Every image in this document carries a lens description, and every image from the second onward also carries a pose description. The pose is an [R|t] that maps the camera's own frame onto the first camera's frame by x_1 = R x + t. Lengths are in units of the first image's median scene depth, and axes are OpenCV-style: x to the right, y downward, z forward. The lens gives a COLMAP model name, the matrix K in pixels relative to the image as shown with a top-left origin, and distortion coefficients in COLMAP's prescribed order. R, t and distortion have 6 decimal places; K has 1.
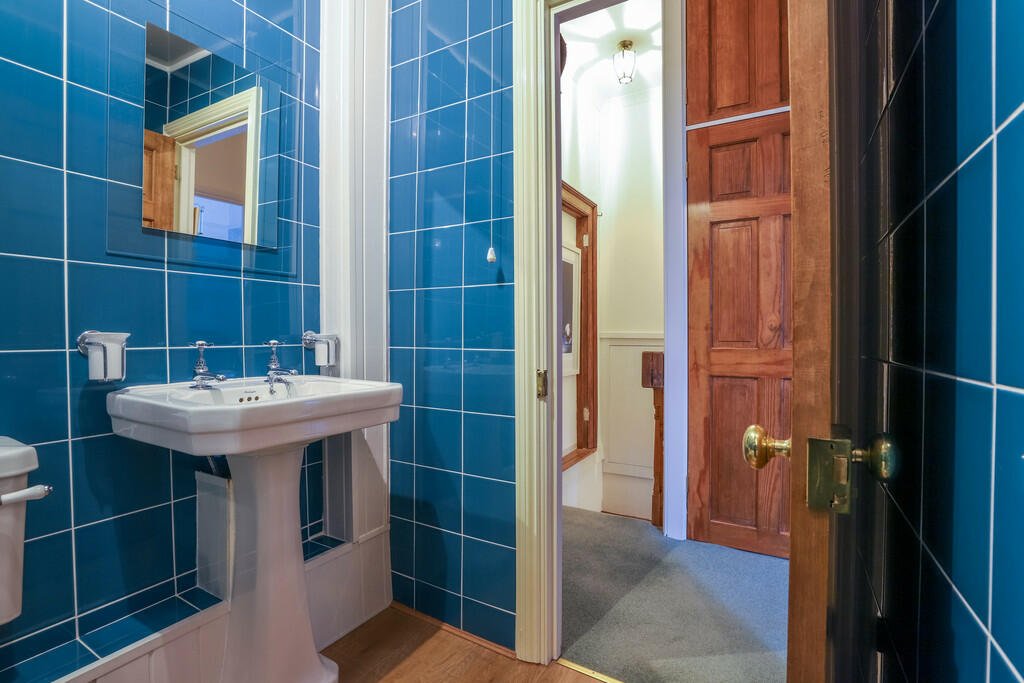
lens RADIAL K [[469.4, 0, 511.5], [0, 469.4, 339.1], [0, 0, 1]] dist [-0.004850, 0.001809]
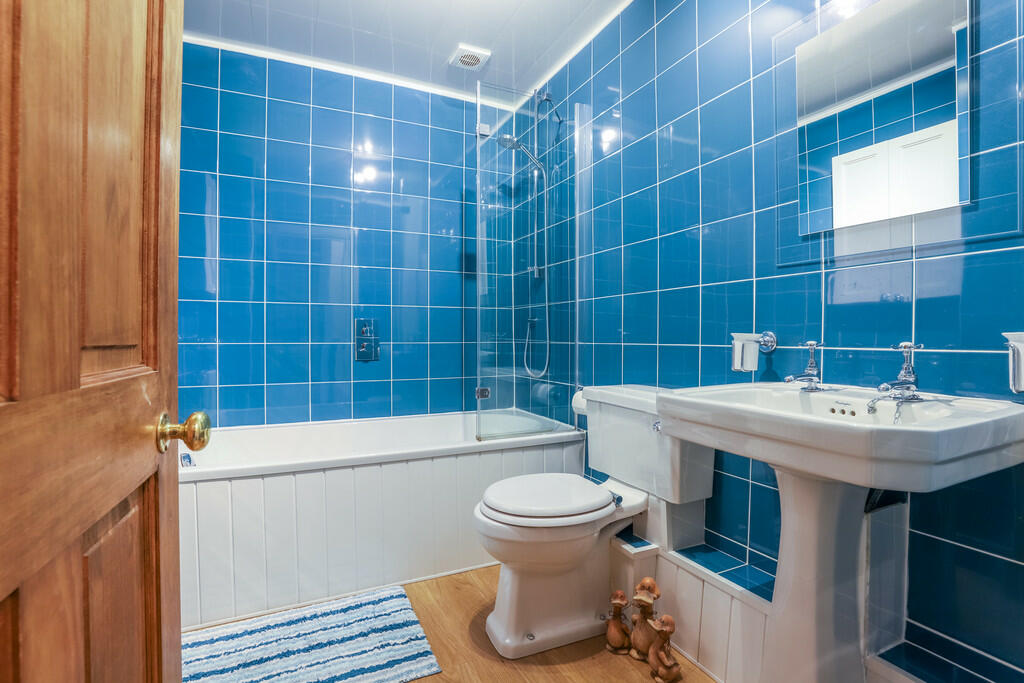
lens RADIAL K [[469.4, 0, 507.3], [0, 469.4, 334.8], [0, 0, 1]] dist [-0.004850, 0.001809]
pose [[-0.547037, -0.003919, -0.837099, 0.480930], [-0.007920, 0.999969, 0.000494, -0.004560], [0.837071, 0.006900, -0.547051, 0.993747]]
